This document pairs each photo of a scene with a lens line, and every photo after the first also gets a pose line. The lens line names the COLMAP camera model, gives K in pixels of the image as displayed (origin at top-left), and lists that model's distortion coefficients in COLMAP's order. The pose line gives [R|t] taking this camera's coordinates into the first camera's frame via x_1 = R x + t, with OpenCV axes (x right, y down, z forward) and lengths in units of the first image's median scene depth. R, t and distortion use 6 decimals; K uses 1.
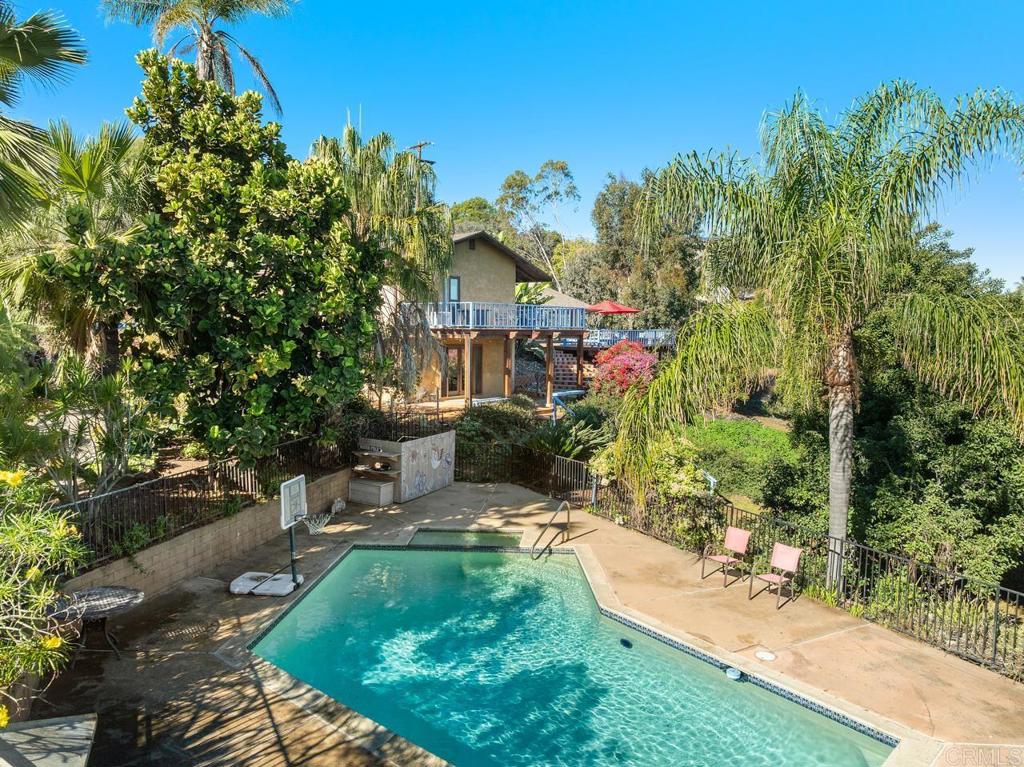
lens RADIAL K [[713.1, 0, 512.0], [0, 713.1, 383.5], [0, 0, 1]] dist [-0.033402, 0.001258]
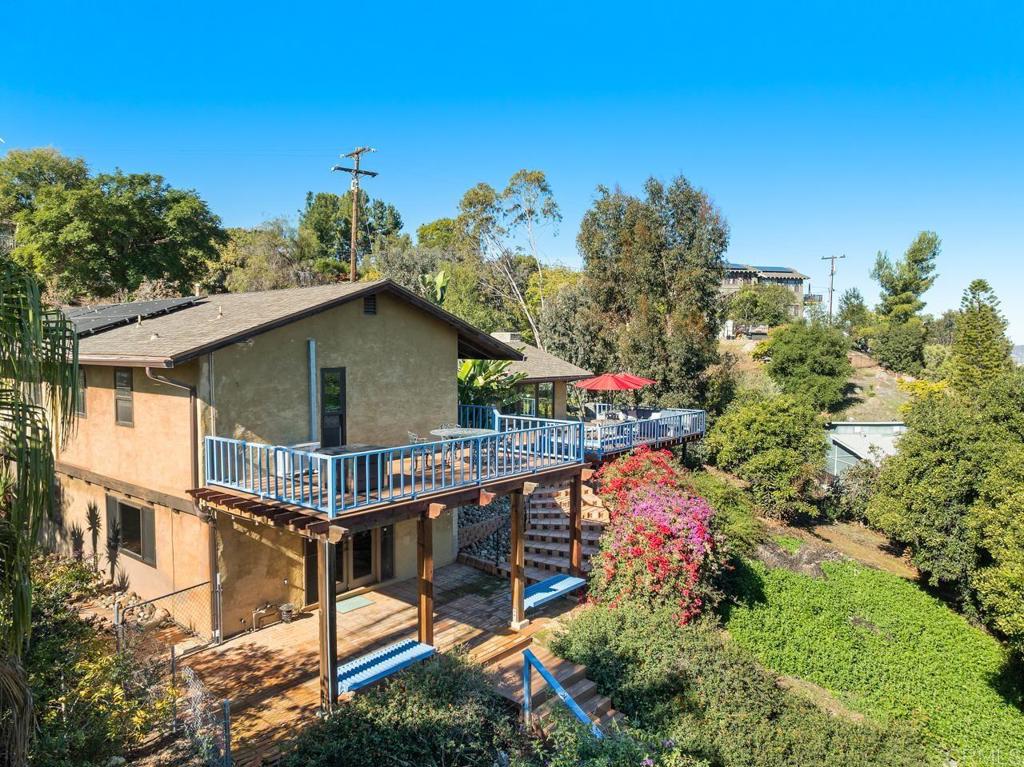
lens RADIAL K [[713.1, 0, 512.0], [0, 713.1, 383.5], [0, 0, 1]] dist [-0.033402, 0.001258]
pose [[0.999477, -0.008870, 0.031100, 0.018655], [0.009739, 0.999563, -0.027919, -0.068921], [-0.030839, 0.028208, 0.999126, 0.267809]]
